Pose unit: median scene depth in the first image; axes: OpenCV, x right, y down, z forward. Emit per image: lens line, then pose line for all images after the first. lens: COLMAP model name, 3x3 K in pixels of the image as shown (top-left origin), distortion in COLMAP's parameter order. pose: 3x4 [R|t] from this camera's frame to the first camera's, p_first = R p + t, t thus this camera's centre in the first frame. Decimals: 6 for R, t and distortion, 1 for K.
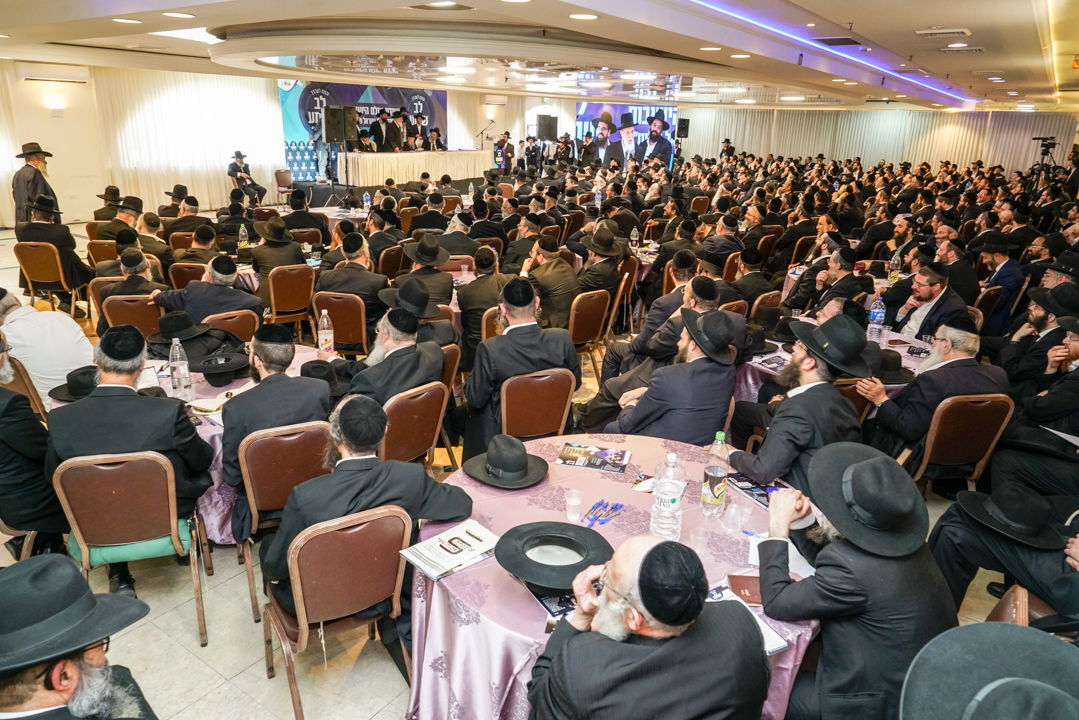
lens RADIAL K [[717.3, 0, 536.3], [0, 717.3, 355.1], [0, 0, 1]] dist [-0.024804, 0.013009]
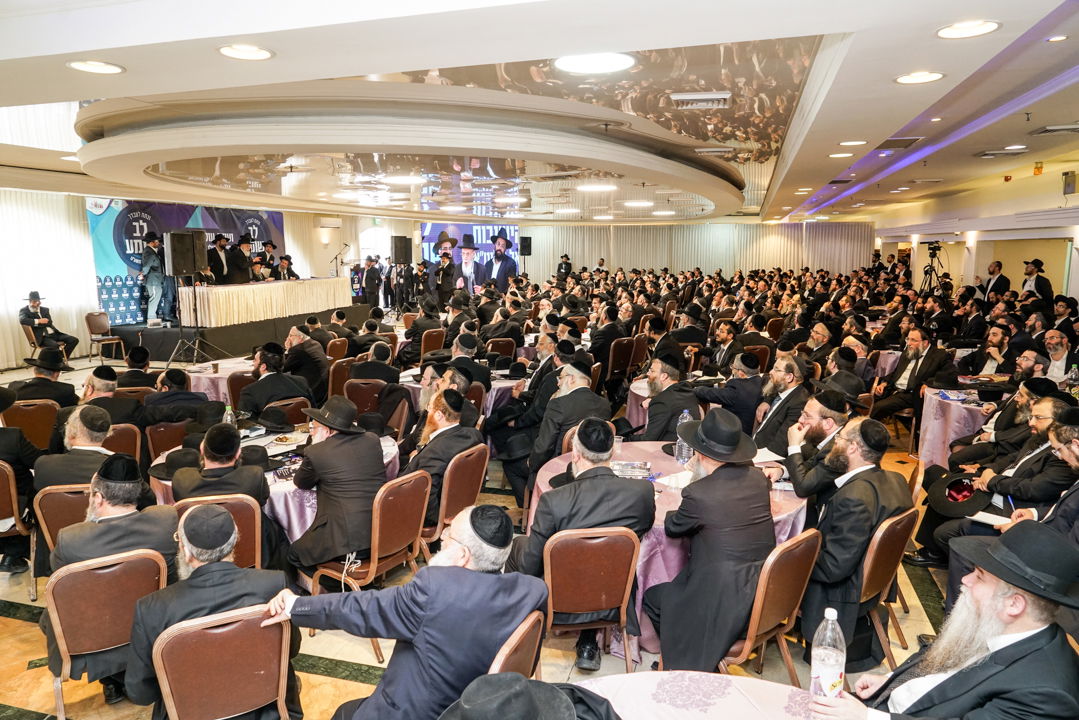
lens RADIAL K [[717.3, 0, 534.8], [0, 717.3, 360.8], [0, 0, 1]] dist [-0.024804, 0.013009]
pose [[0.947145, -0.079747, 0.310736, -0.133215], [0.126289, 0.983086, -0.132641, -0.040717], [-0.294903, 0.164872, 0.941196, 0.127540]]
